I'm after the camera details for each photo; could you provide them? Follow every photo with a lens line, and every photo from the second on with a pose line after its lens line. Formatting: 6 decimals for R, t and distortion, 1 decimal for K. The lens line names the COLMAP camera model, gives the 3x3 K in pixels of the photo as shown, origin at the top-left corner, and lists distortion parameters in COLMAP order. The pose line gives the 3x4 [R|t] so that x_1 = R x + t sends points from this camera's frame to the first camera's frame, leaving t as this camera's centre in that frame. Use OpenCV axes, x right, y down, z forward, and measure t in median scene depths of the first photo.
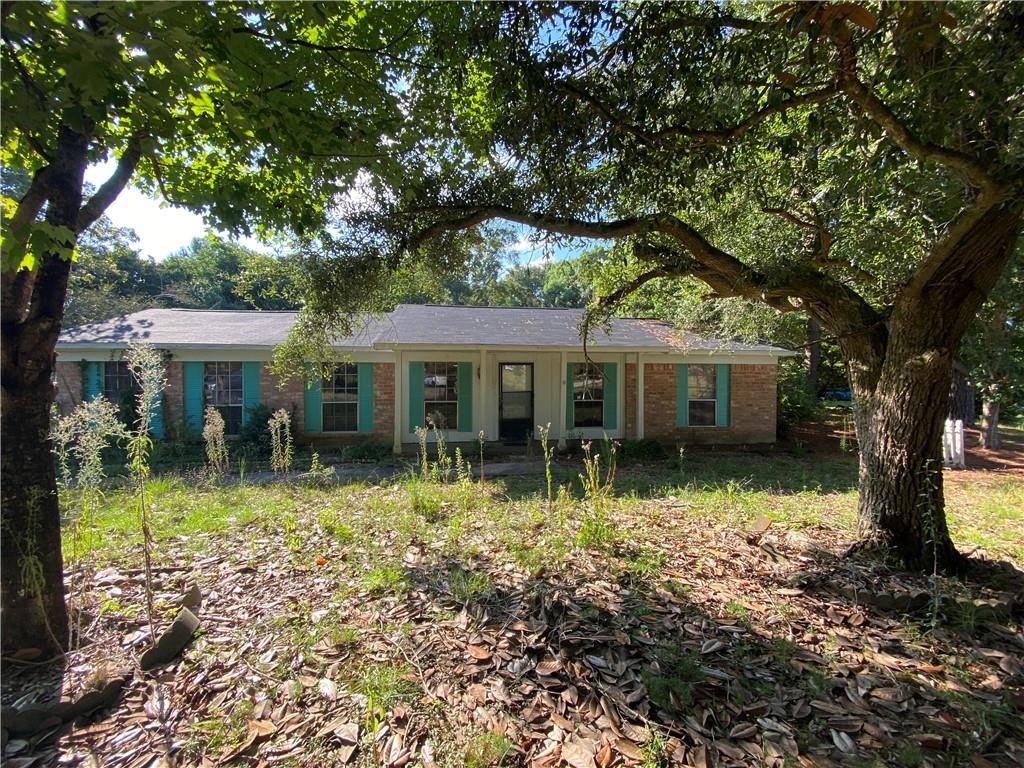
lens RADIAL K [[418.8, 0, 504.7], [0, 418.8, 379.2], [0, 0, 1]] dist [0.022286, -0.020102]
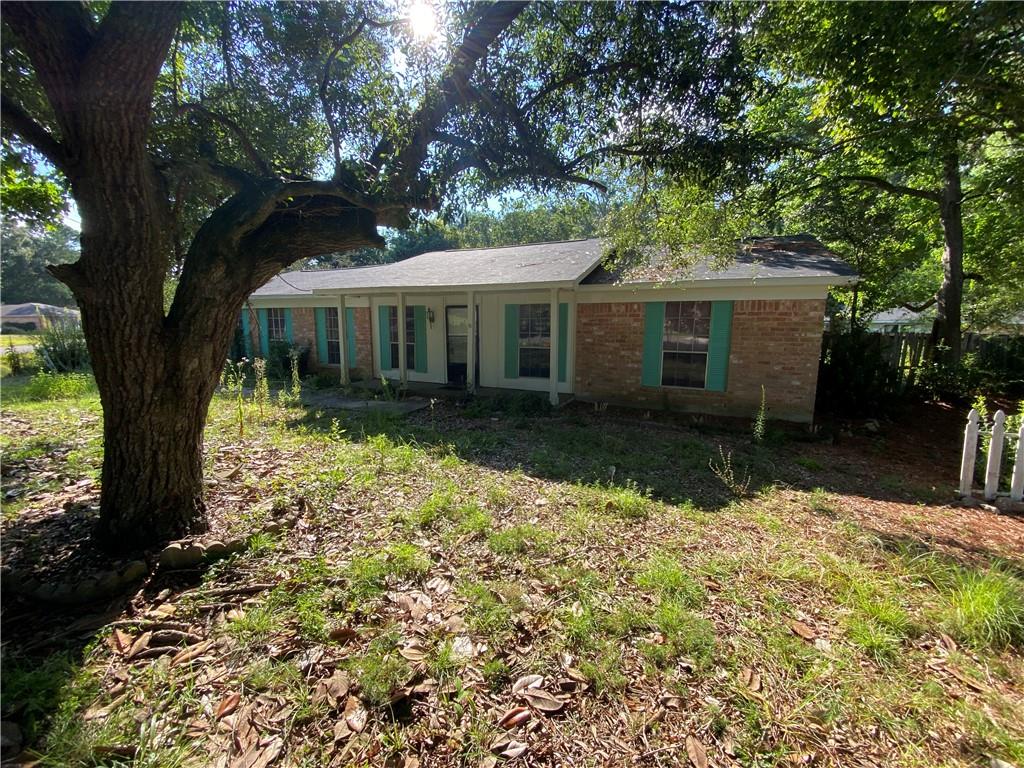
lens RADIAL K [[418.8, 0, 504.7], [0, 418.8, 379.2], [0, 0, 1]] dist [0.022286, -0.020102]
pose [[0.835437, 0.073446, -0.544657, 0.629252], [-0.007591, 0.992478, 0.122191, 0.009926], [0.549534, -0.097949, 0.829710, 0.226882]]
